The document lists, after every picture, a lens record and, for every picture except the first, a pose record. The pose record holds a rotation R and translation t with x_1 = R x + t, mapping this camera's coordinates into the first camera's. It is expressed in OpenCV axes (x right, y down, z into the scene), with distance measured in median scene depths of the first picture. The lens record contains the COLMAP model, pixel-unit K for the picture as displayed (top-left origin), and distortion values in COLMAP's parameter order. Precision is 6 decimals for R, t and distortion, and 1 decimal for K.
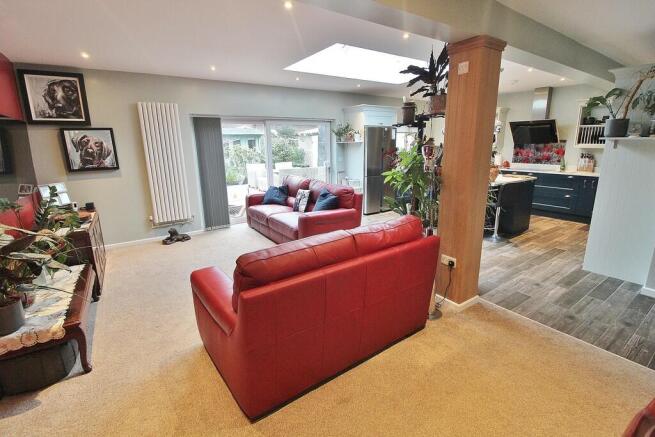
lens RADIAL K [[303.7, 0, 327.5], [0, 303.7, 216.1], [0, 0, 1]] dist [-0.017117, -0.003241]
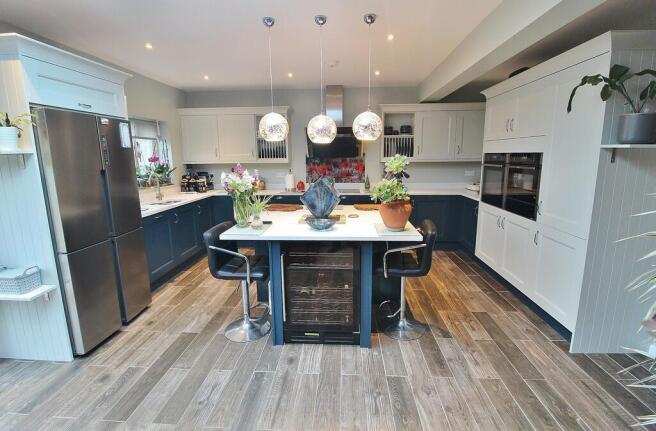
lens RADIAL K [[304.2, 0, 329.7], [0, 304.2, 211.9], [0, 0, 1]] dist [-0.017117, -0.003241]
pose [[0.609125, -0.135317, 0.781445, 0.057456], [0.185991, 0.982231, 0.025108, -0.142373], [-0.770957, 0.130048, 0.623469, 0.609892]]
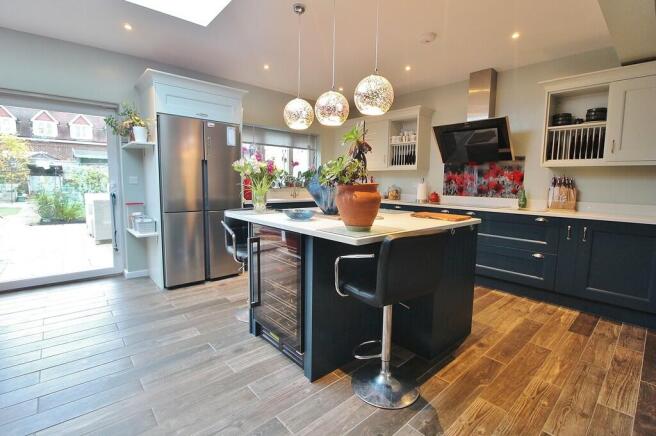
lens RADIAL K [[304.2, 0, 327.1], [0, 304.2, 215.6], [0, 0, 1]] dist [-0.017117, -0.003241]
pose [[0.991244, 0.017363, 0.130895, 0.362850], [-0.000506, 0.991809, -0.127726, -0.068135], [-0.132040, 0.126541, 0.983134, 0.520596]]
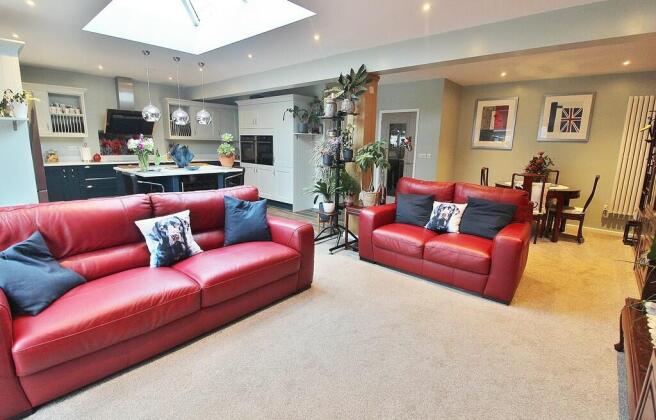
lens RADIAL K [[313.5, 0, 323.9], [0, 313.5, 203.9], [0, 0, 1]] dist [-0.004914, -0.000662]
pose [[-0.240940, -0.174962, 0.954639, -0.533290], [0.207130, 0.951686, 0.226698, -0.142621], [-0.948180, 0.252355, -0.193059, 0.739769]]
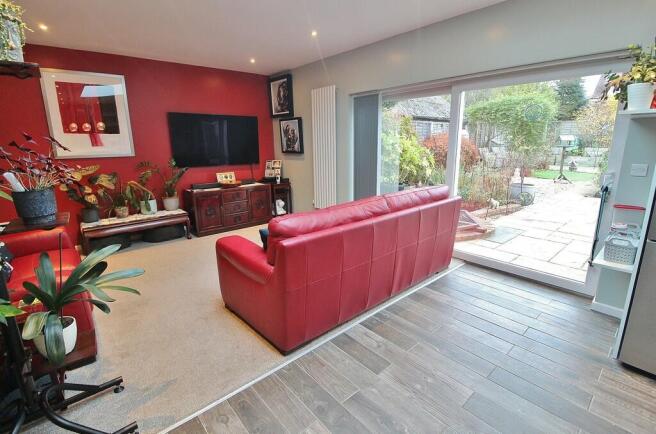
lens RADIAL K [[304.2, 0, 328.4], [0, 304.2, 217.7], [0, 0, 1]] dist [-0.017117, -0.003241]
pose [[0.107928, 0.255066, -0.960881, 0.380464], [-0.216007, 0.949453, 0.227770, -0.161217], [0.970408, 0.182974, 0.157568, 0.741581]]
